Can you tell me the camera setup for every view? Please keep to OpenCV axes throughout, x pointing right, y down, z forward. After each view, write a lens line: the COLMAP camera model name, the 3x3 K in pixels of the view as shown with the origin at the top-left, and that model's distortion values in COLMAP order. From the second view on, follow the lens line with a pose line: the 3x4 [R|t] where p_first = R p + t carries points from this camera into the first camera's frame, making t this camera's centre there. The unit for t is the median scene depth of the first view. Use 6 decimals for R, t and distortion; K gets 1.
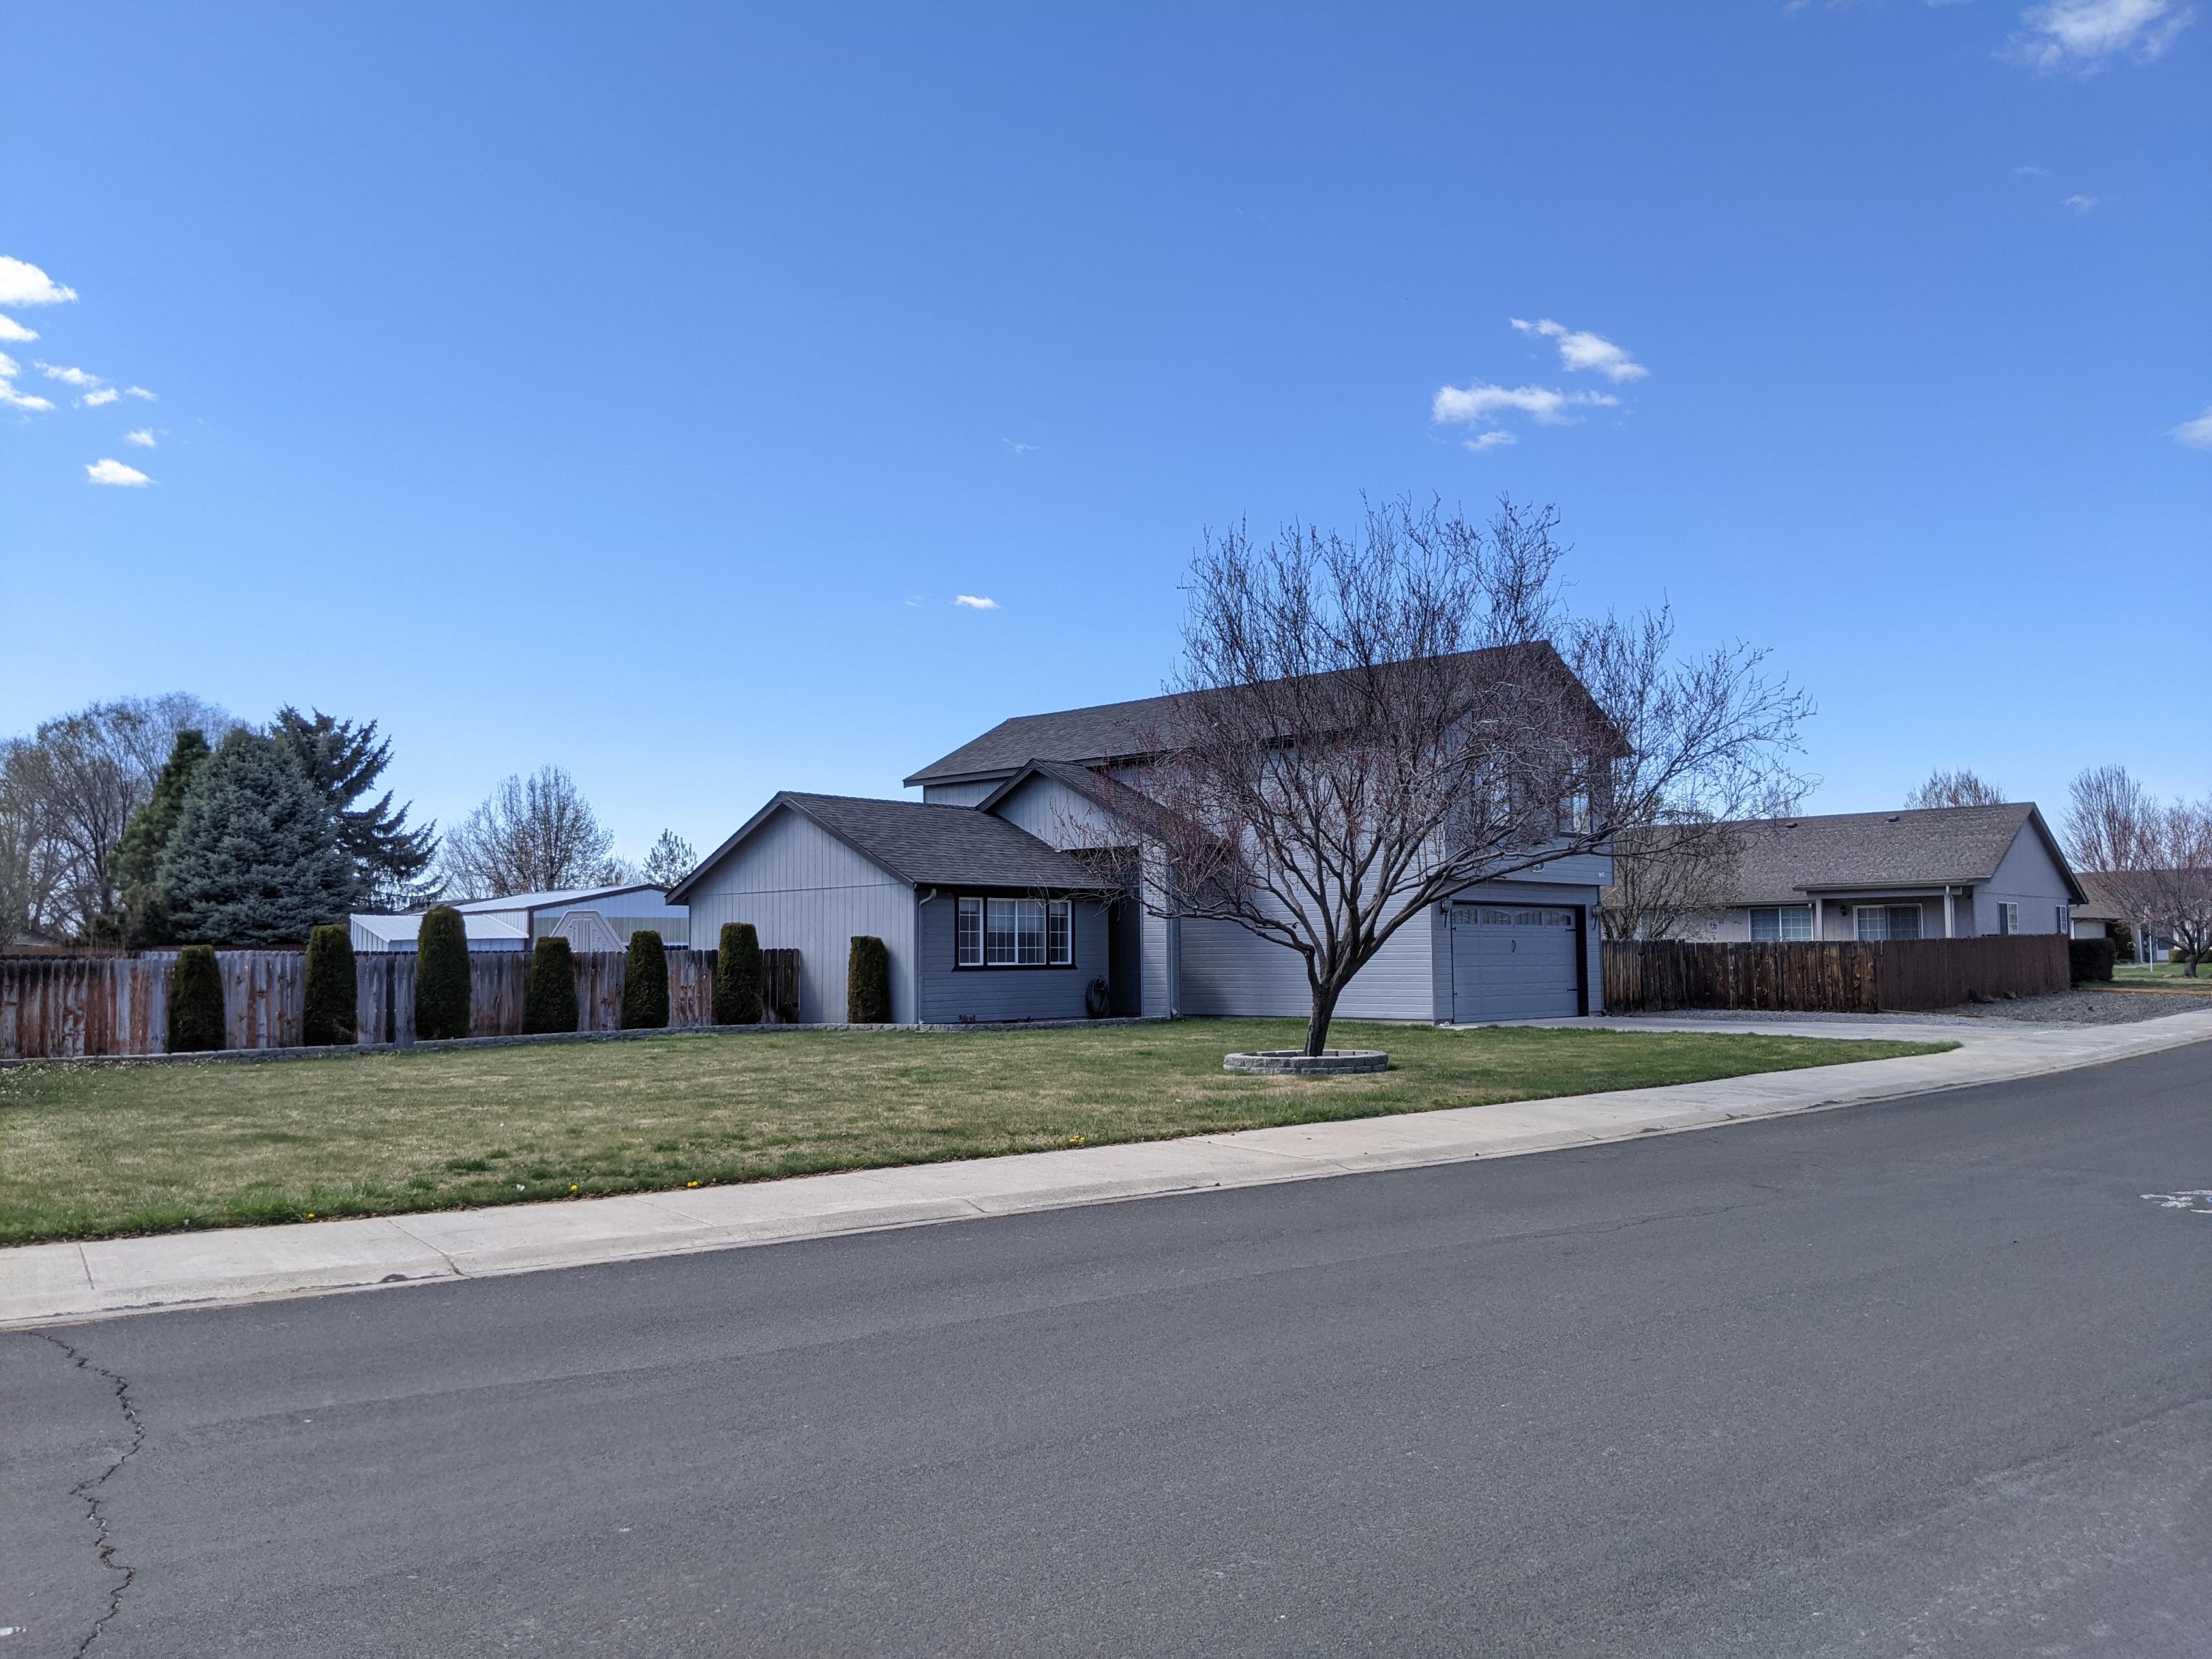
lens RADIAL K [[1754.2, 0, 1106.0], [0, 1754.2, 829.5], [0, 0, 1]] dist [0.056392, -0.004029]
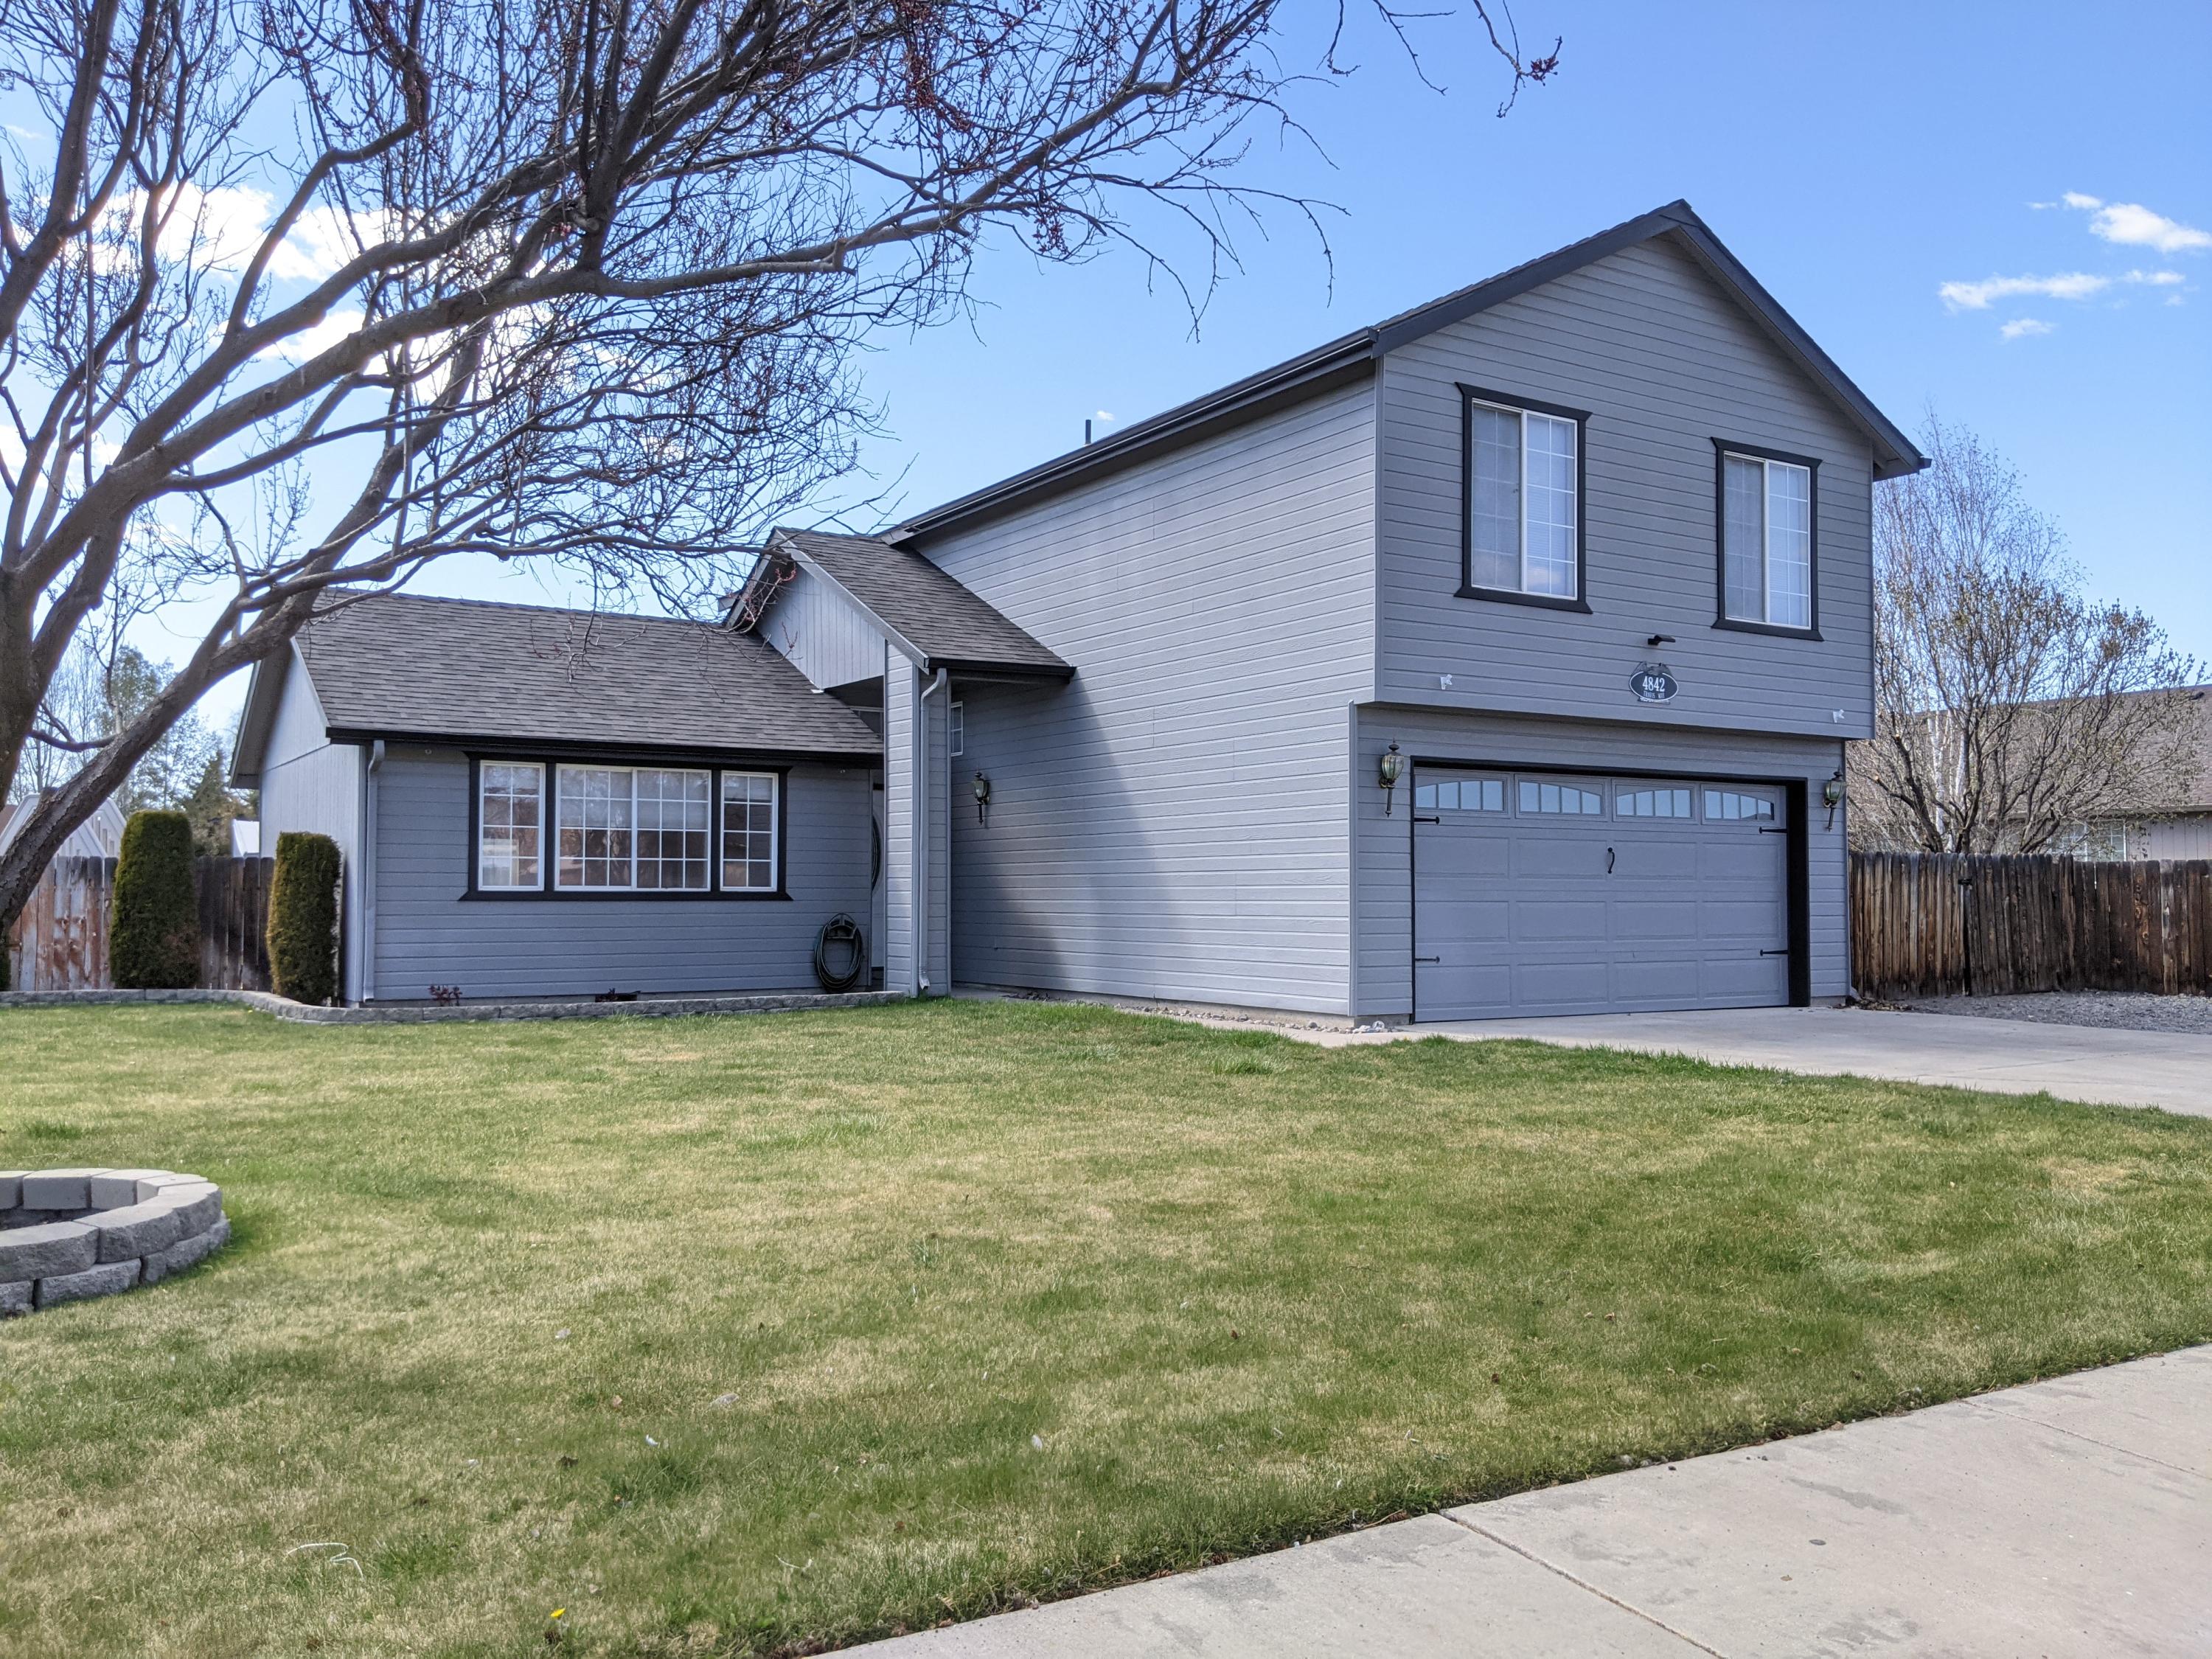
lens RADIAL K [[1774.3, 0, 1106.0], [0, 1774.3, 829.5], [0, 0, 1]] dist [0.011215, -0.051209]
pose [[0.963770, -0.000057, -0.266736, 0.237189], [0.009693, 0.999347, 0.034812, 0.041456], [0.266560, -0.036136, 0.963141, 0.521135]]
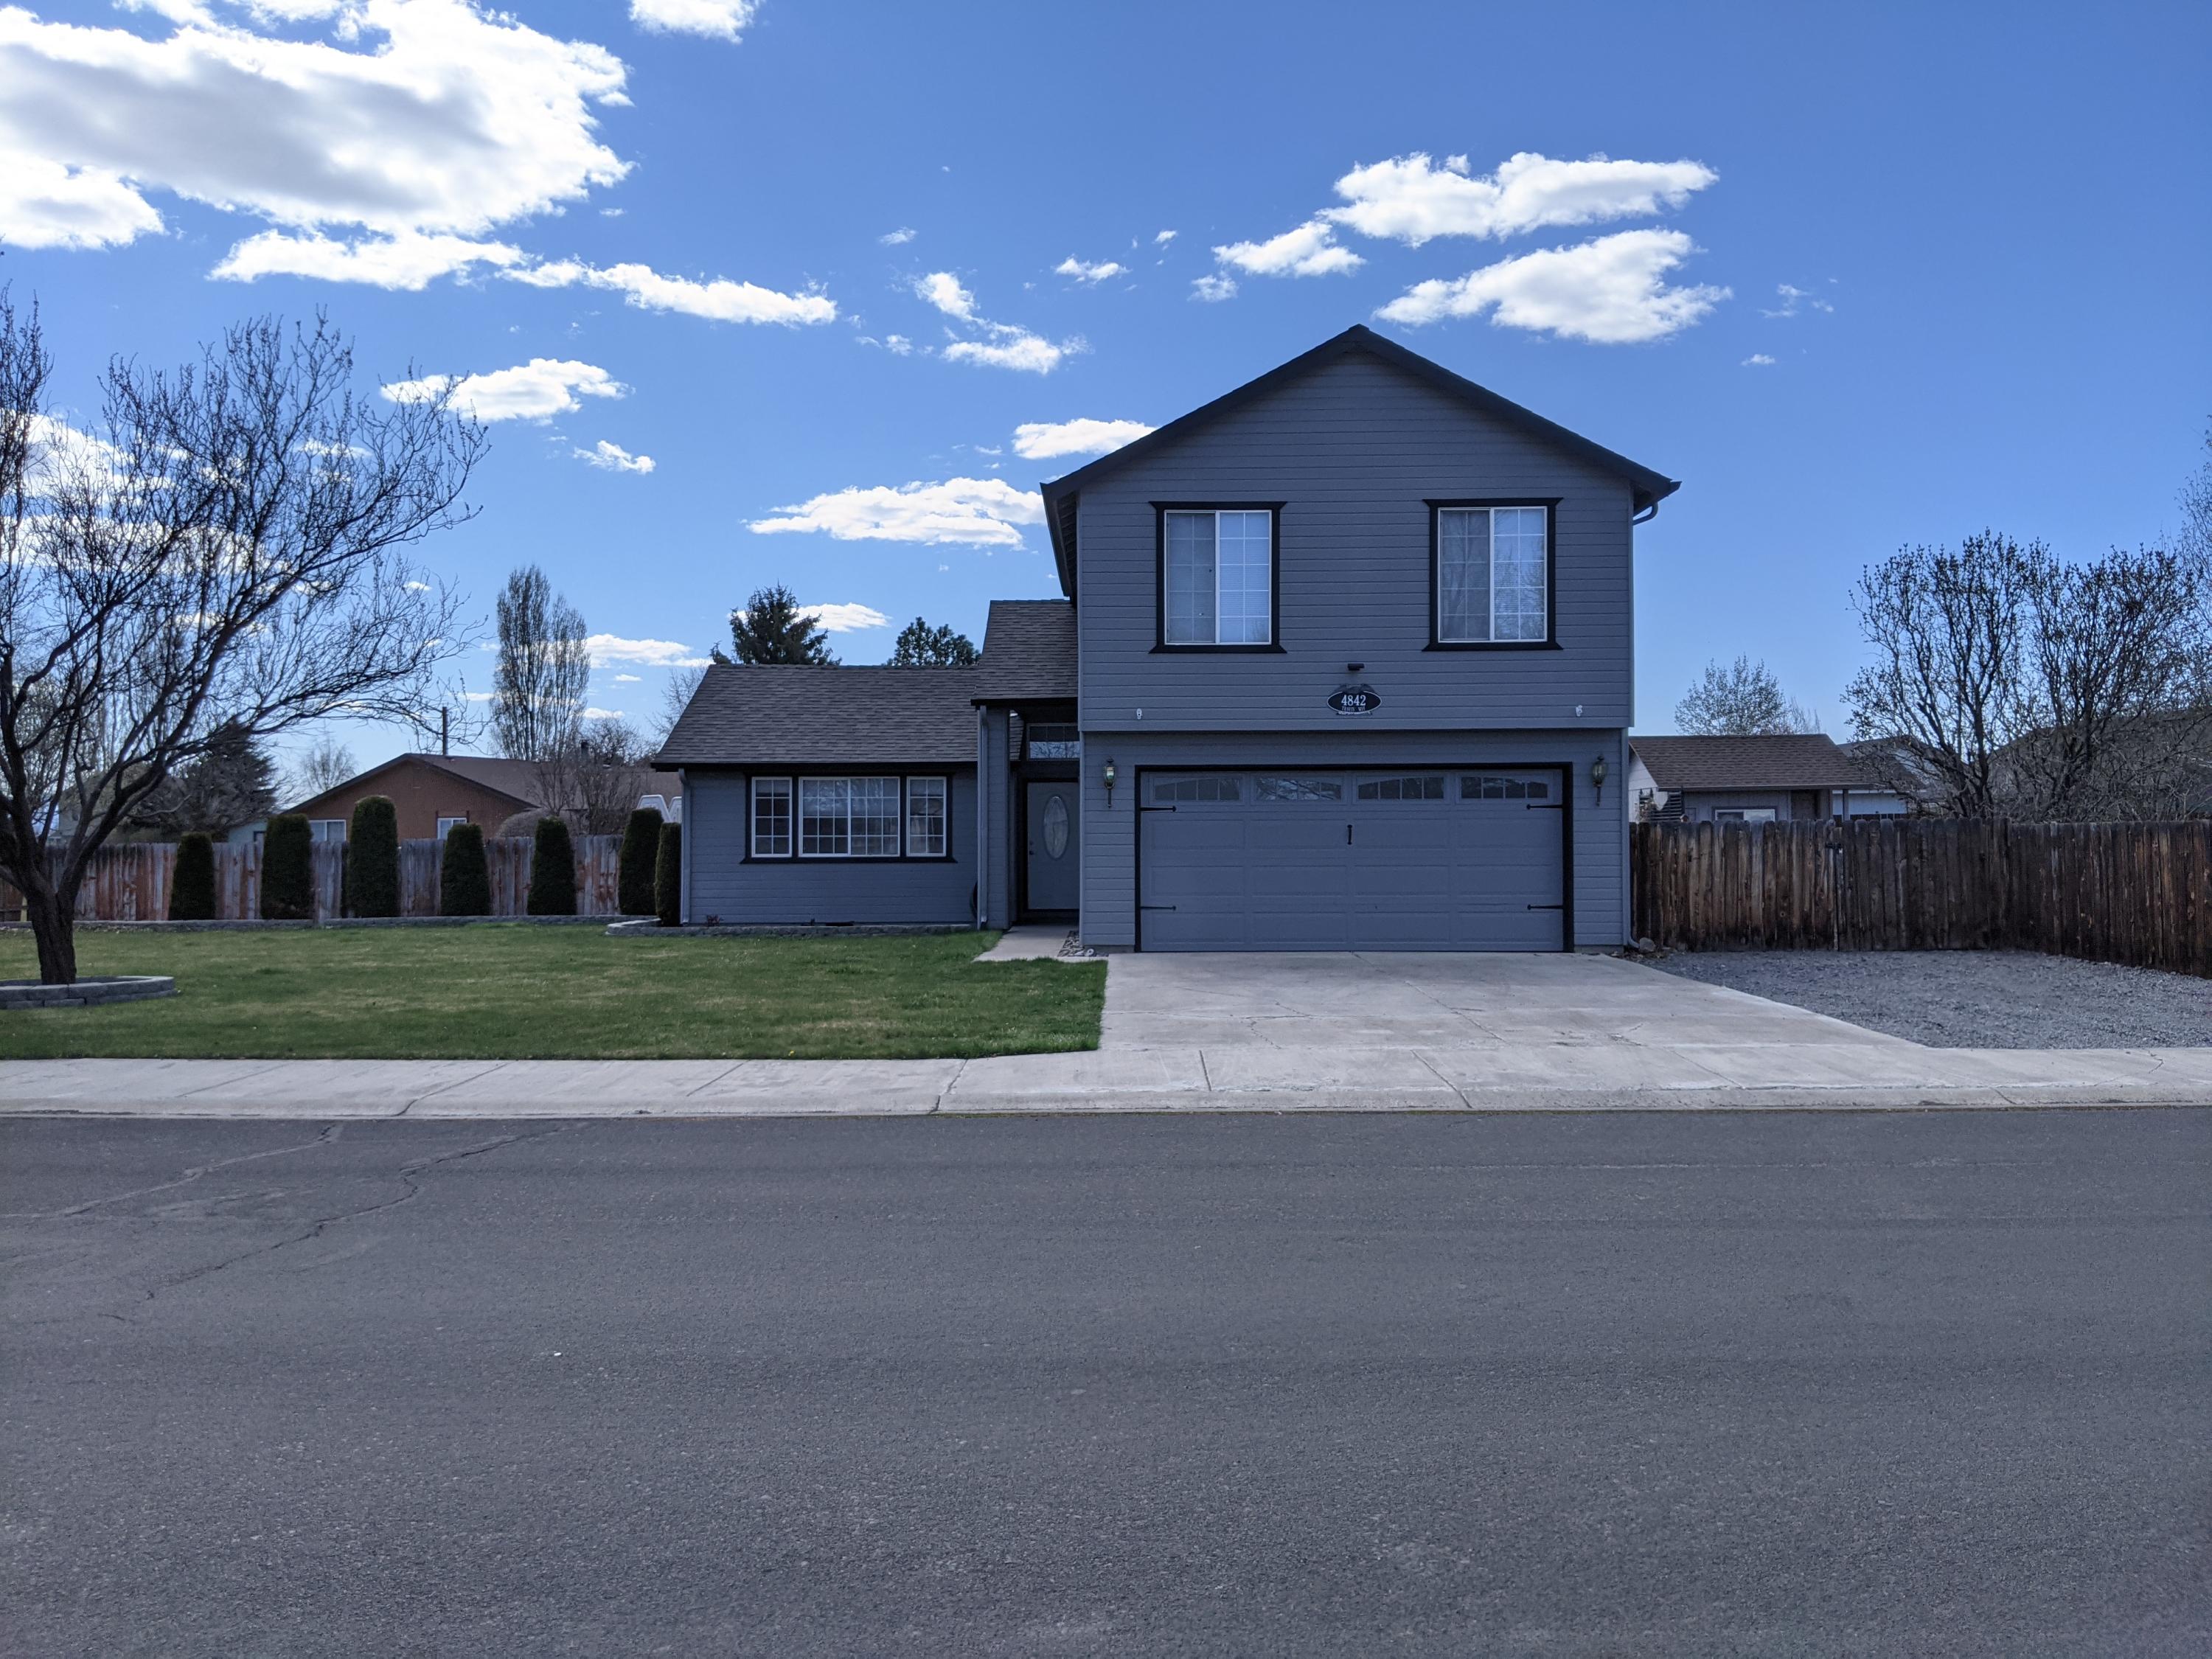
lens RADIAL K [[1777.8, 0, 1115.2], [0, 1777.8, 804.8], [0, 0, 1]] dist [0.015885, -0.077511]
pose [[0.666104, -0.010105, -0.745790, 0.670589], [0.053602, 0.997971, 0.034353, 0.030879], [0.743930, -0.062859, 0.665294, 0.541619]]
